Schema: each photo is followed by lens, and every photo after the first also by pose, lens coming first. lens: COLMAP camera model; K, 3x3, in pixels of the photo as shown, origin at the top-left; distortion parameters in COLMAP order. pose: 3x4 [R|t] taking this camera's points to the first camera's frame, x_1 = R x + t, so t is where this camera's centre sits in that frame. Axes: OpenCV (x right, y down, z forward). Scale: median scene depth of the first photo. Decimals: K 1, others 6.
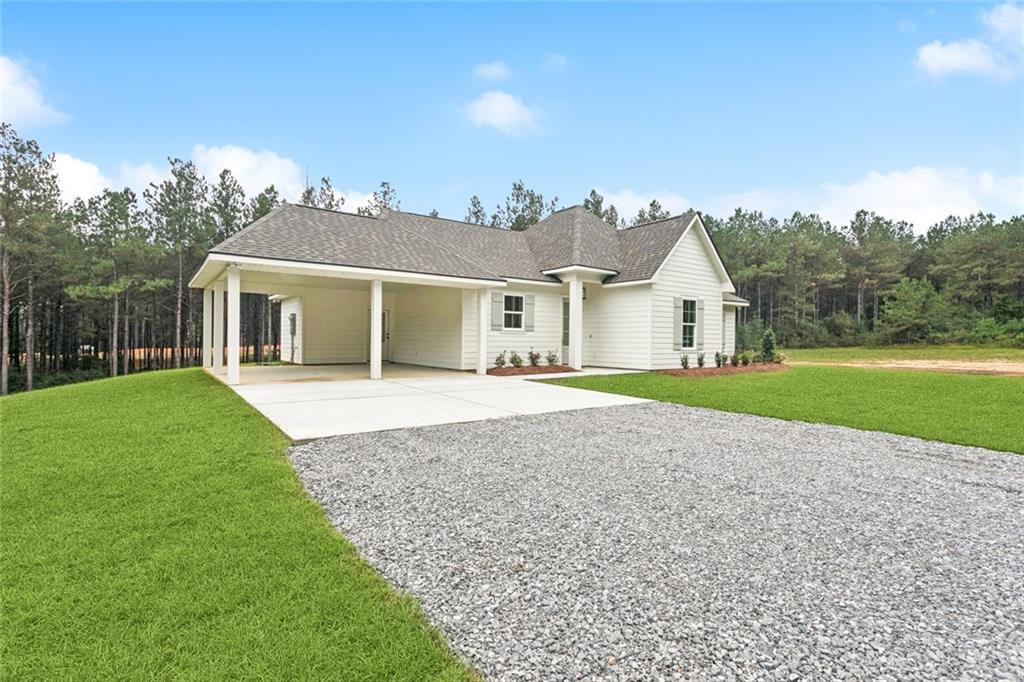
lens RADIAL K [[491.9, 0, 512.0], [0, 491.9, 341.0], [0, 0, 1]] dist [-0.002281, -0.000950]
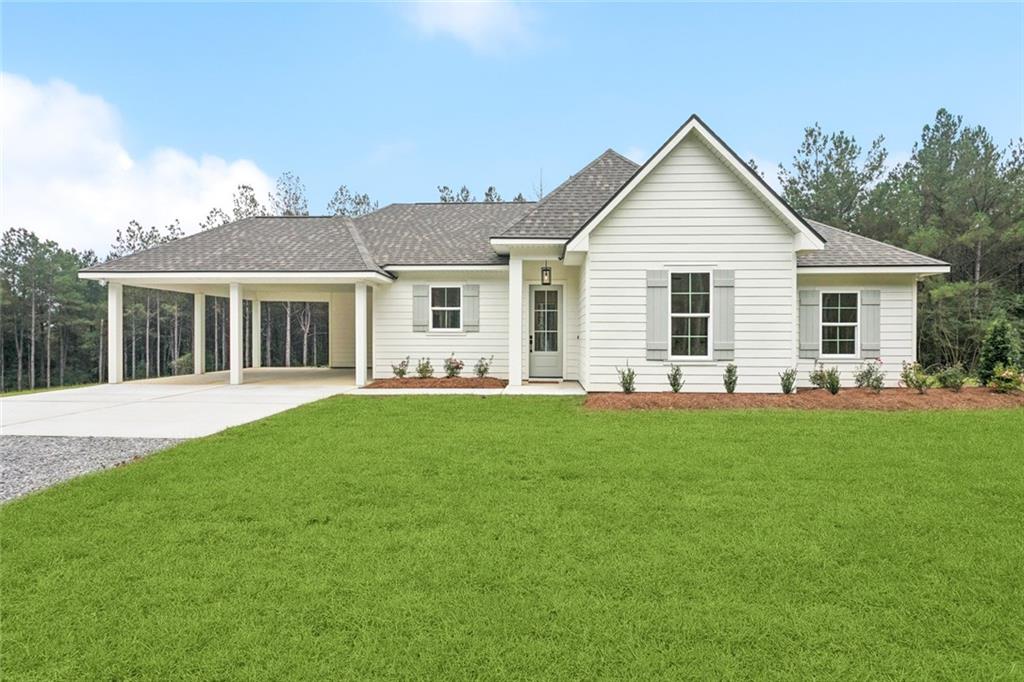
lens RADIAL K [[520.4, 0, 537.0], [0, 520.4, 343.6], [0, 0, 1]] dist [0.001654, 0.017131]
pose [[0.780069, -0.001834, -0.625691, 0.608345], [0.003055, 0.999995, 0.000877, -0.002201], [0.625686, -0.002596, 0.780071, 0.422620]]
